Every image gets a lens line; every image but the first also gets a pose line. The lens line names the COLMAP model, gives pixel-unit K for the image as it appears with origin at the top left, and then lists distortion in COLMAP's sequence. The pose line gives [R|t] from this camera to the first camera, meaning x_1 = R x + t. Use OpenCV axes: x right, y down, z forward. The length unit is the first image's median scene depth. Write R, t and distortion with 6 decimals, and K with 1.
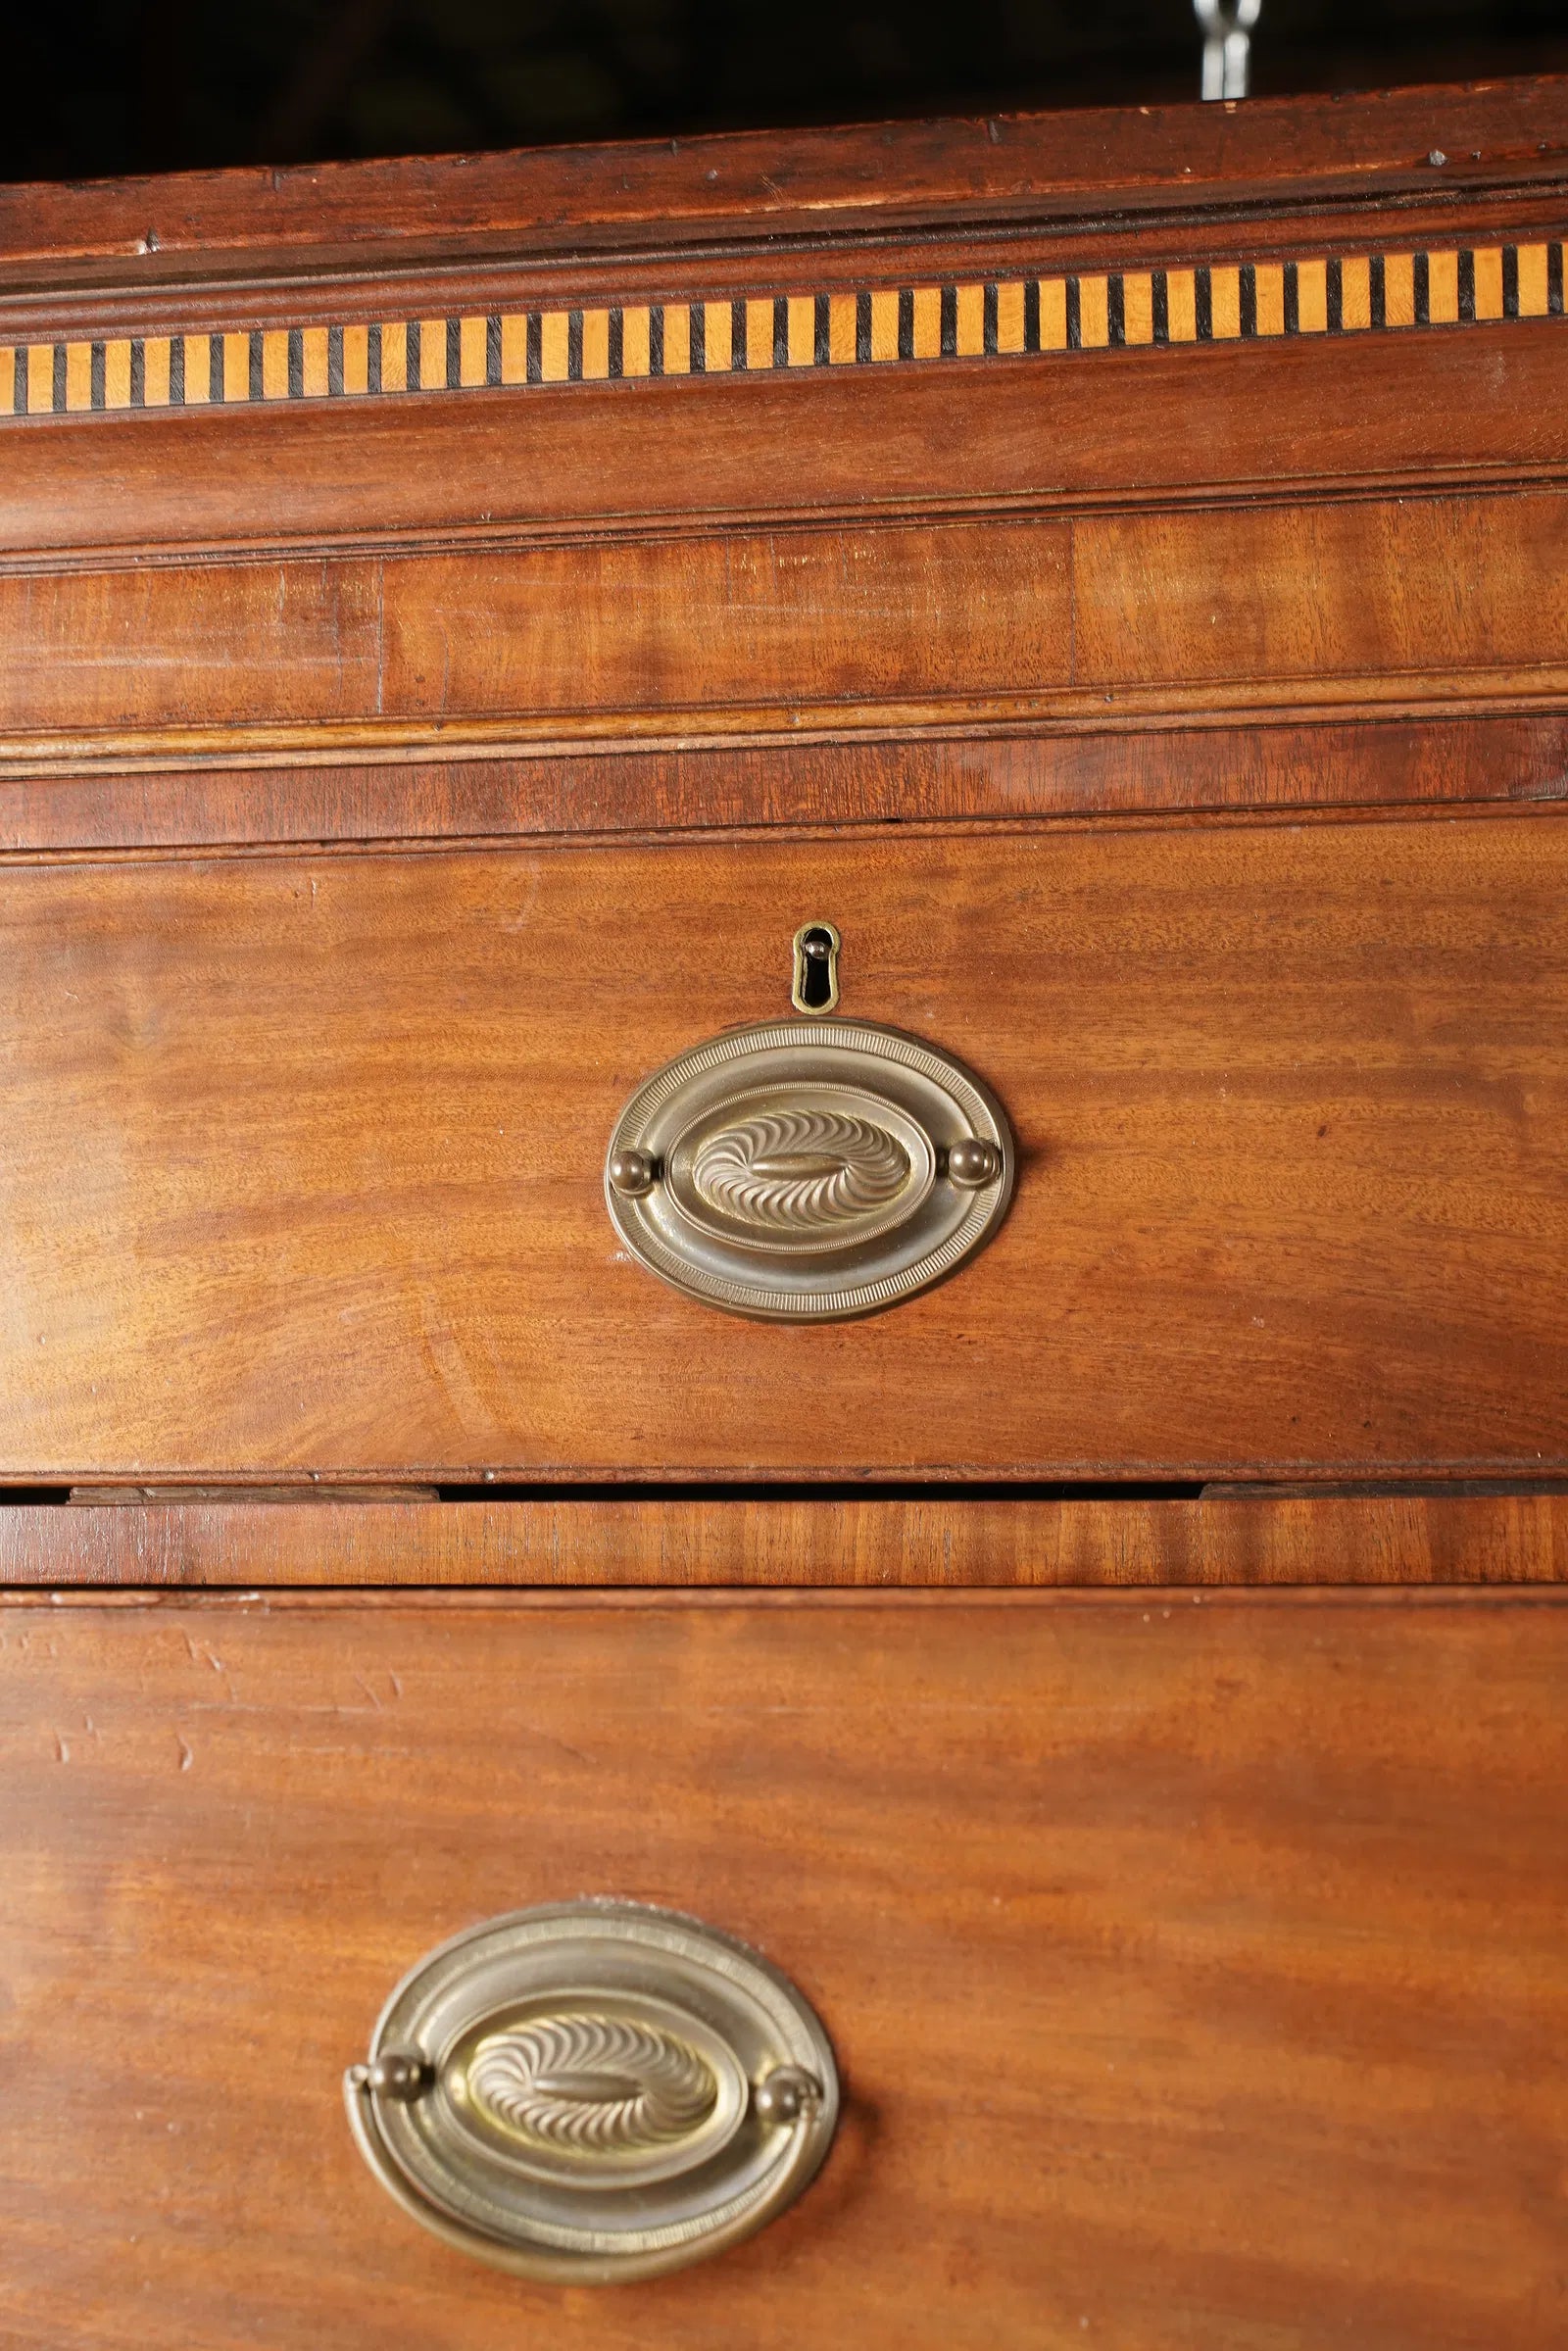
lens RADIAL K [[5350.9, 0, 790.8], [0, 5350.9, 1260.2], [0, 0, 1]] dist [0.007487, 0.136568]
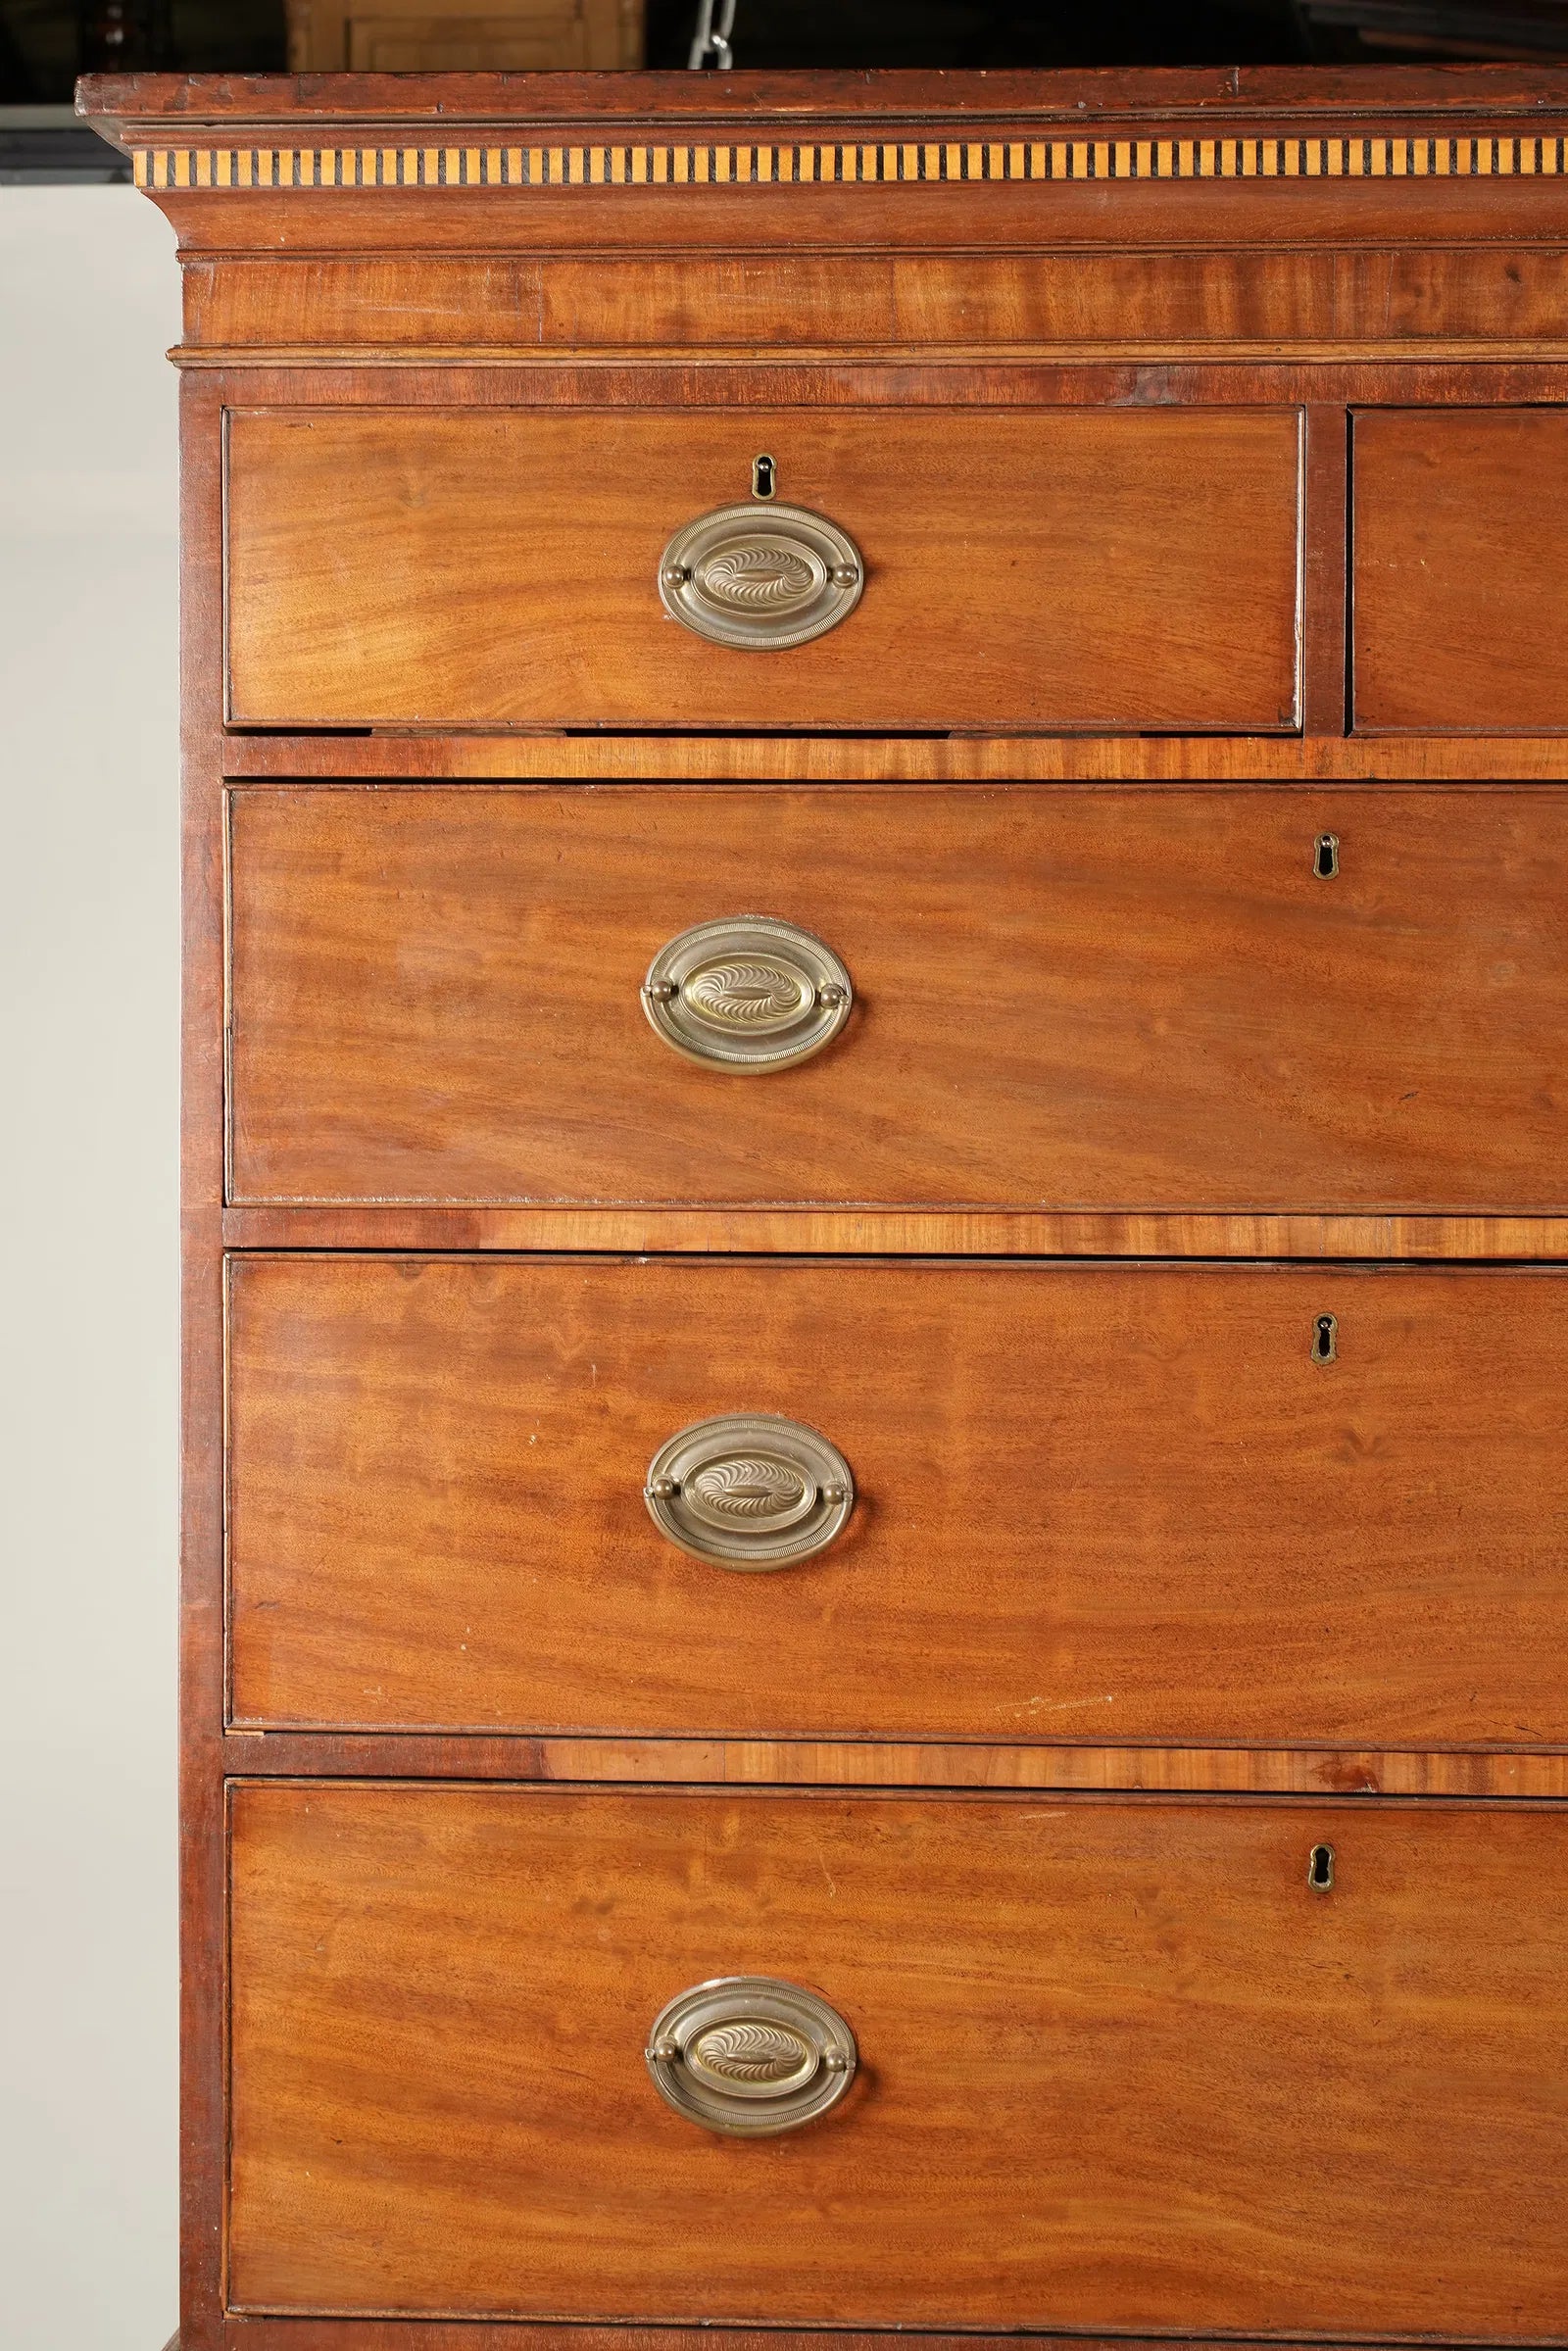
lens RADIAL K [[5581.7, 0, 811.3], [0, 5581.7, 1226.6], [0, 0, 1]] dist [0.000261, 0.436333]
pose [[0.989481, -0.009532, 0.144347, -0.292796], [-0.011589, 0.989397, 0.144776, -0.081470], [-0.144196, -0.144926, 0.978879, -1.150607]]
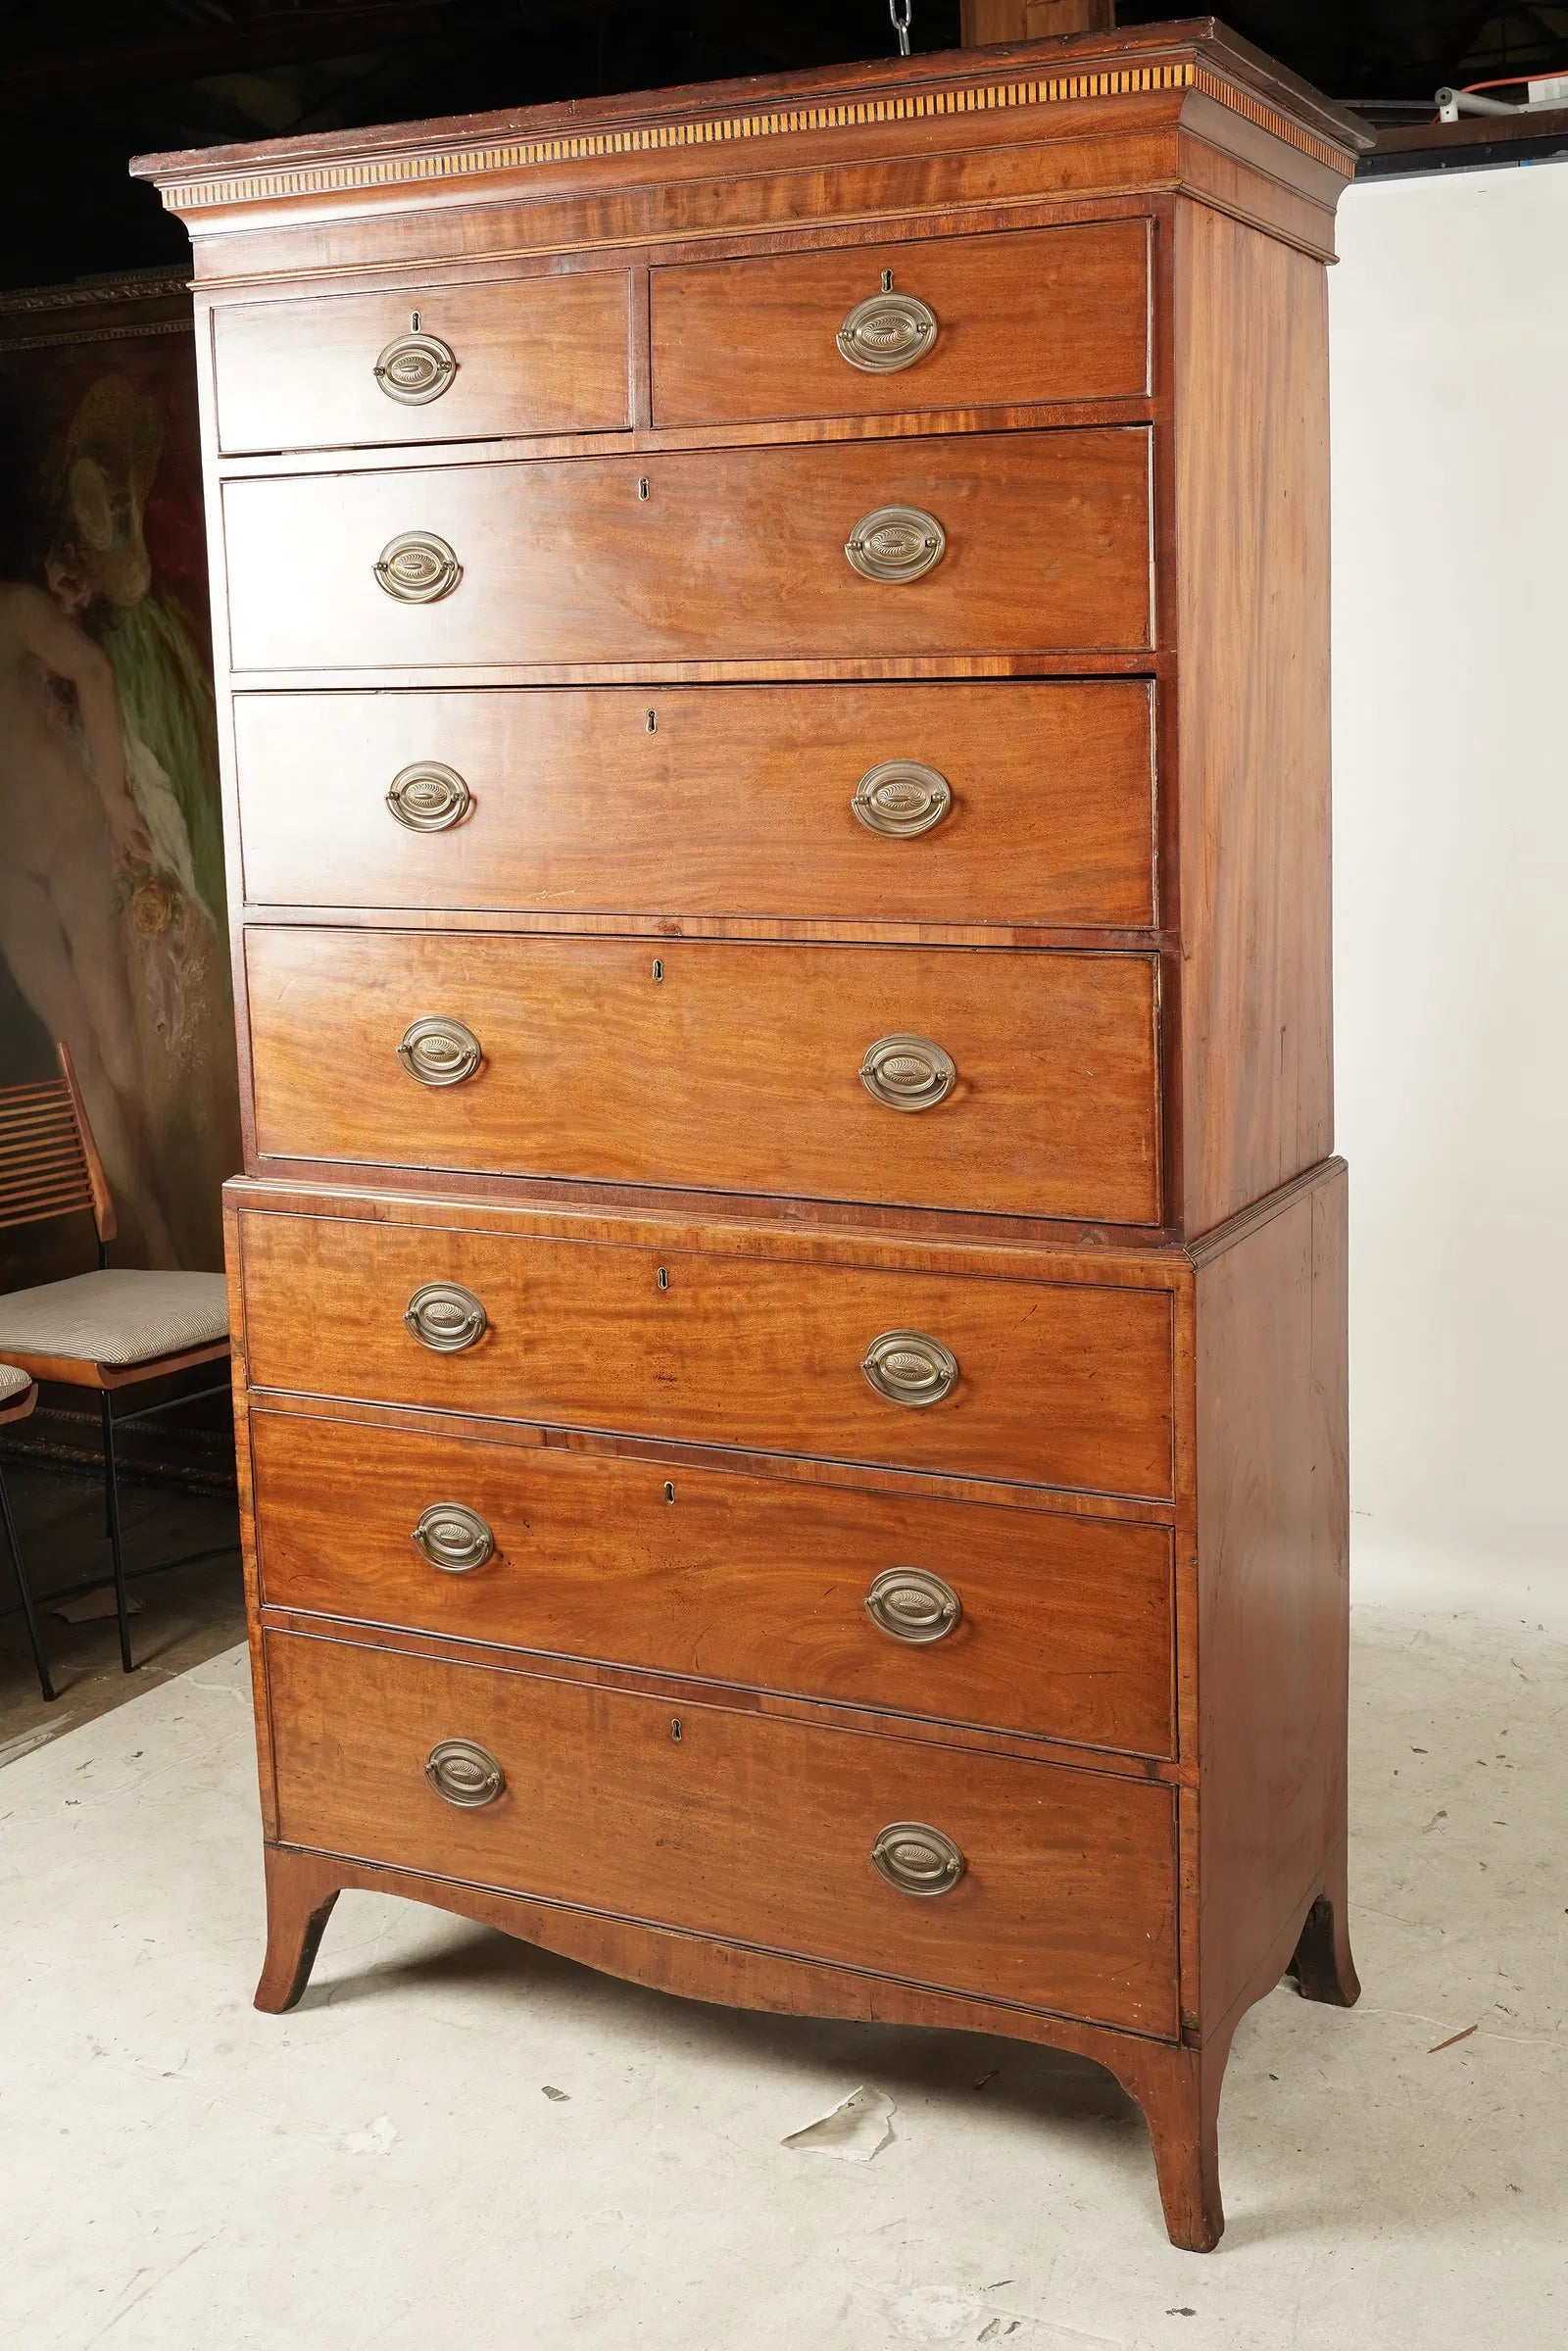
lens RADIAL K [[3127.9, 0, 784.0], [0, 3127.9, 1175.5], [0, 0, 1]] dist [-0.028108, 0.073743]
pose [[0.955753, 0.011479, -0.293945, 1.067505], [0.078131, 0.953444, 0.291272, -0.110574], [0.283604, -0.301350, 0.910361, -1.480590]]
